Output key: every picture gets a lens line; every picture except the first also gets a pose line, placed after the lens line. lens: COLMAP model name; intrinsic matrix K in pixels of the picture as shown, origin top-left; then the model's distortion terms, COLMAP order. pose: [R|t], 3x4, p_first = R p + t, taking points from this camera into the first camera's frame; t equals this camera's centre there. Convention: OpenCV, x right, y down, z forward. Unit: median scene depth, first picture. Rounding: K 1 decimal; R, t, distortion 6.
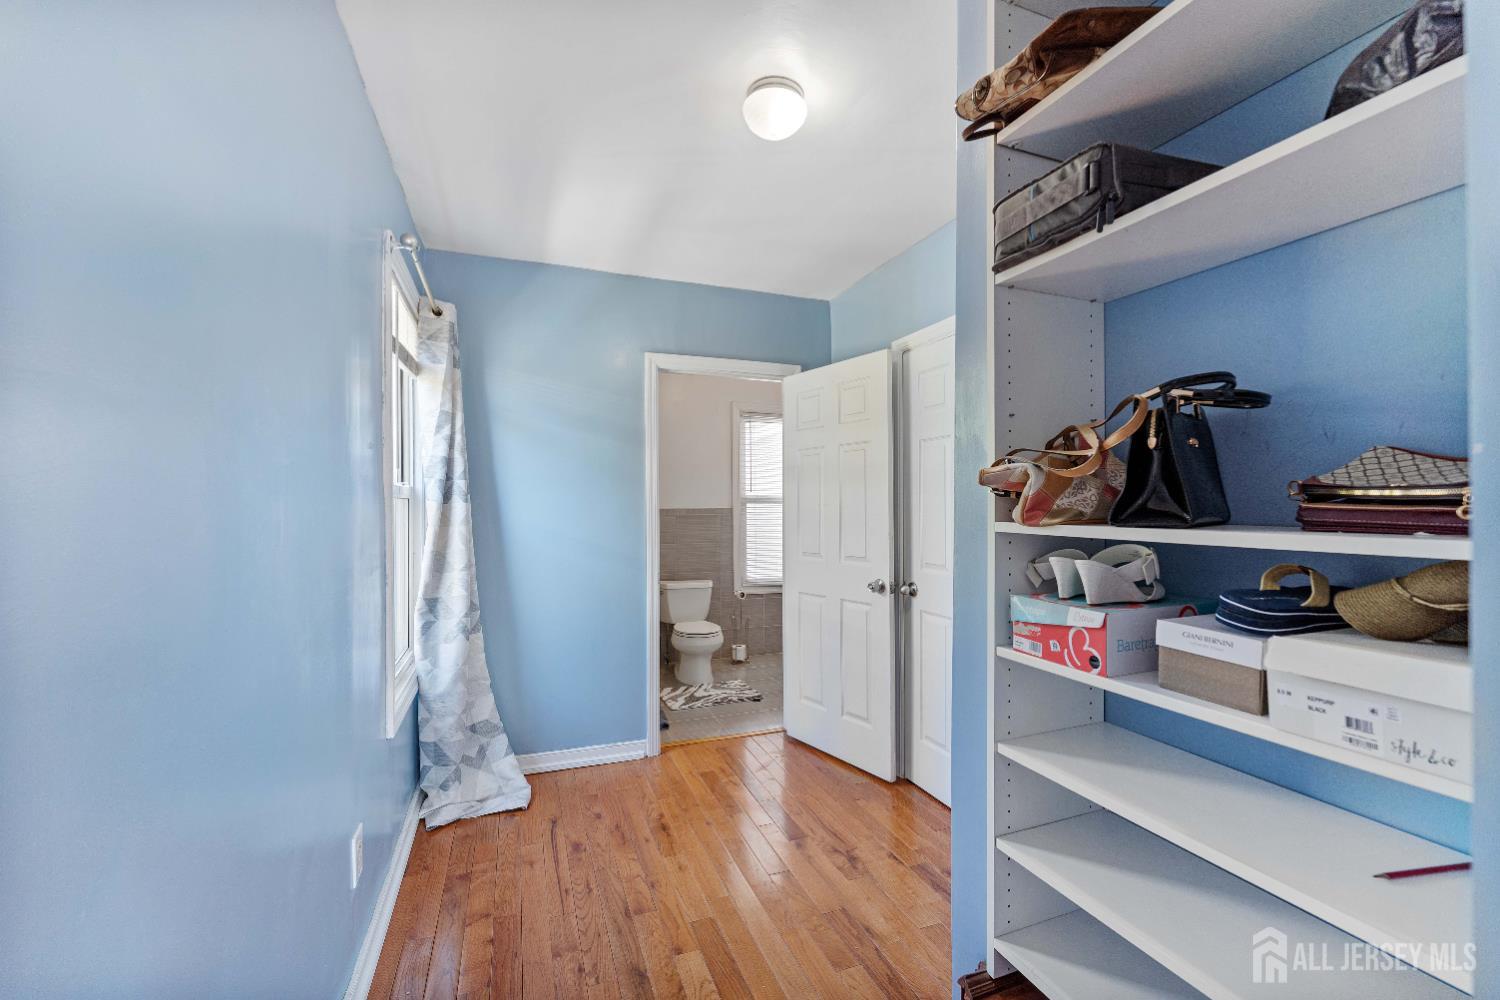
lens RADIAL K [[615.6, 0, 748.6], [0, 615.6, 501.2], [0, 0, 1]] dist [-0.001388, 0.000990]
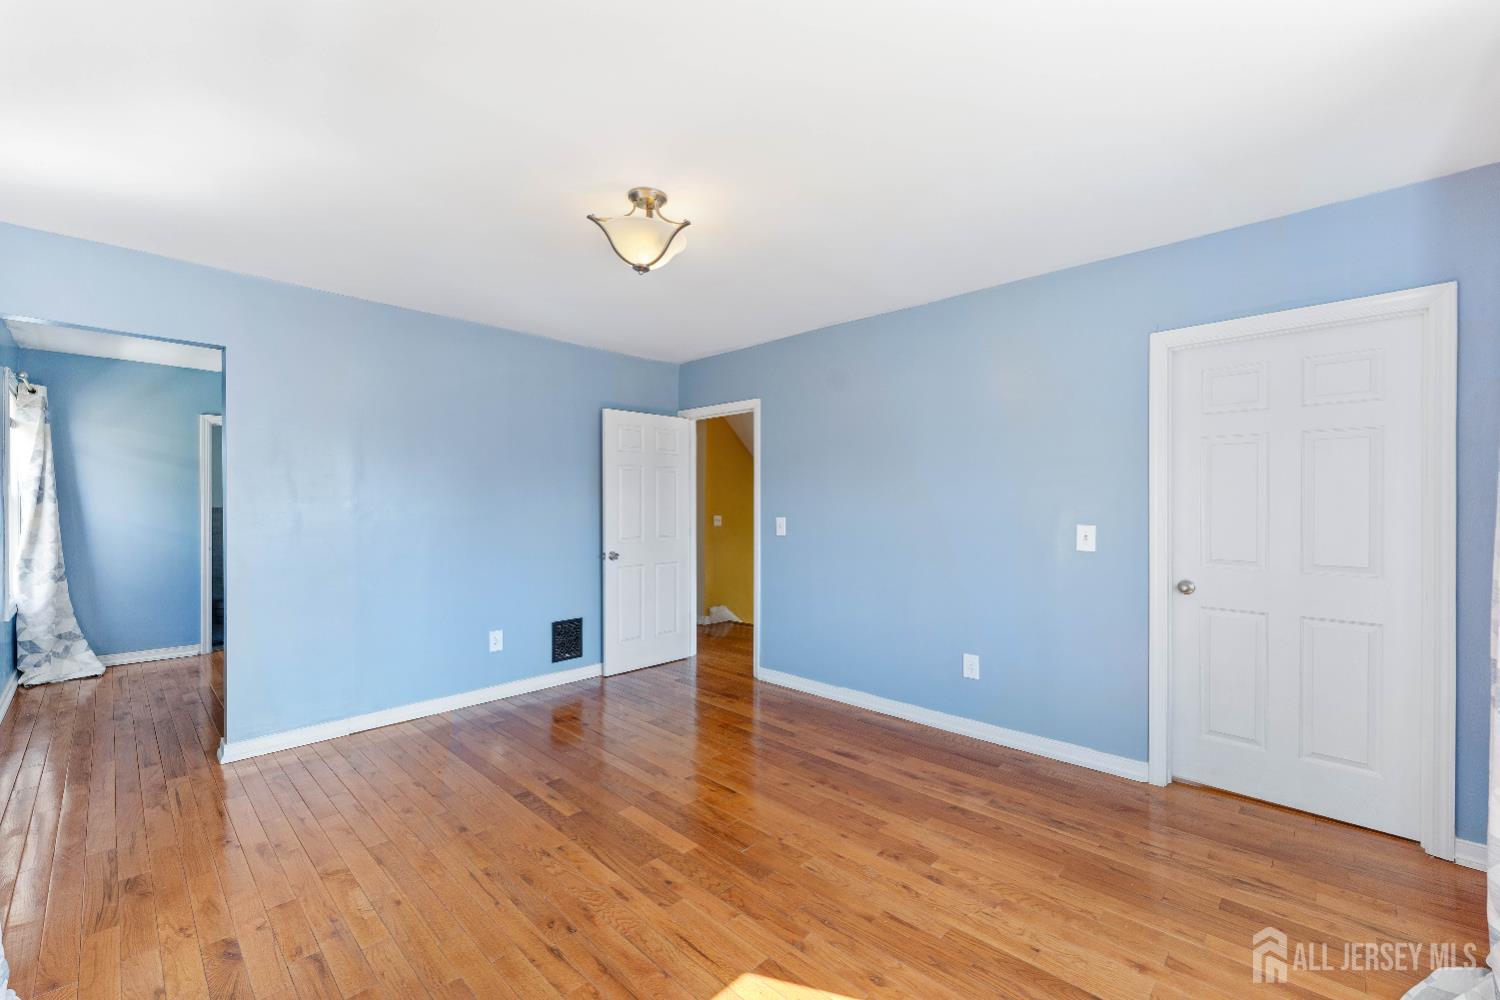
lens RADIAL K [[615.6, 0, 748.4], [0, 615.6, 495.3], [0, 0, 1]] dist [-0.001388, 0.000990]
pose [[0.905952, -0.004137, 0.423360, 0.566282], [0.012147, 0.999795, -0.016223, 0.031827], [-0.423206, 0.019840, 0.905816, -1.373919]]
